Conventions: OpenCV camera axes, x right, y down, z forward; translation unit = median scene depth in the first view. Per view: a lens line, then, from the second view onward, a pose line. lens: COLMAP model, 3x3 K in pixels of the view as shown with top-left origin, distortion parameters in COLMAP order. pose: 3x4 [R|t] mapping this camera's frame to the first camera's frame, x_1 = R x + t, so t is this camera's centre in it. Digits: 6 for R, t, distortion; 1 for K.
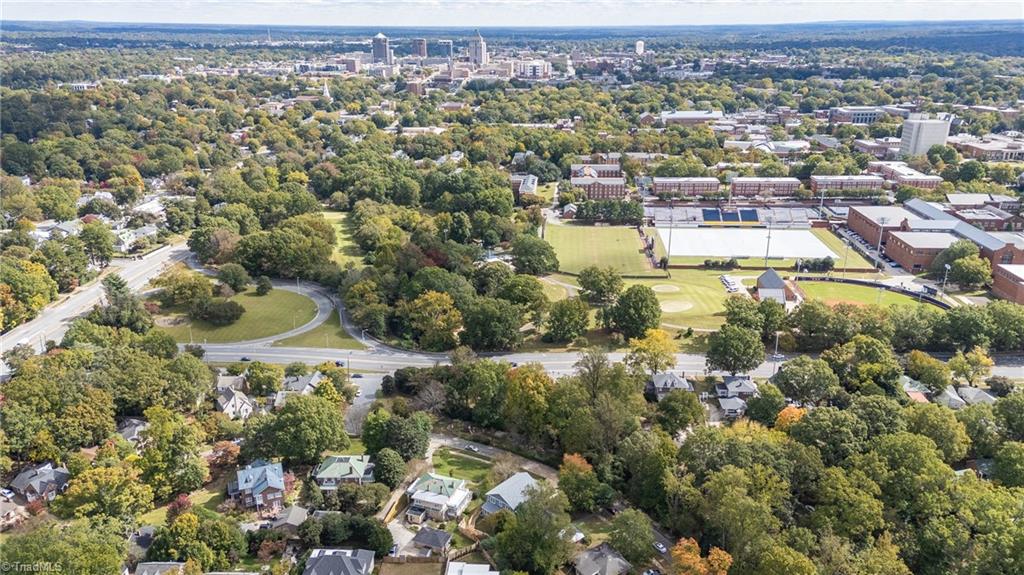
lens RADIAL K [[760.6, 0, 512.0], [0, 760.6, 287.5], [0, 0, 1]] dist [0.147457, -0.114872]
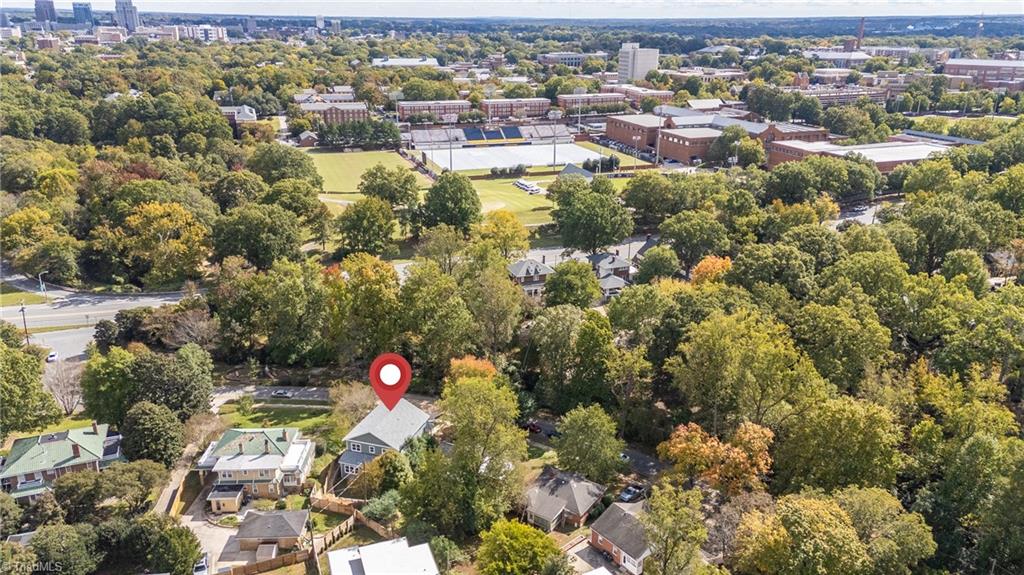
lens RADIAL K [[760.6, 0, 512.0], [0, 760.6, 287.5], [0, 0, 1]] dist [0.147457, -0.114872]
pose [[0.920472, -0.124595, 0.370416, -0.076431], [0.122792, 0.992022, 0.028549, 0.093954], [-0.371018, 0.019206, 0.928427, 0.243876]]
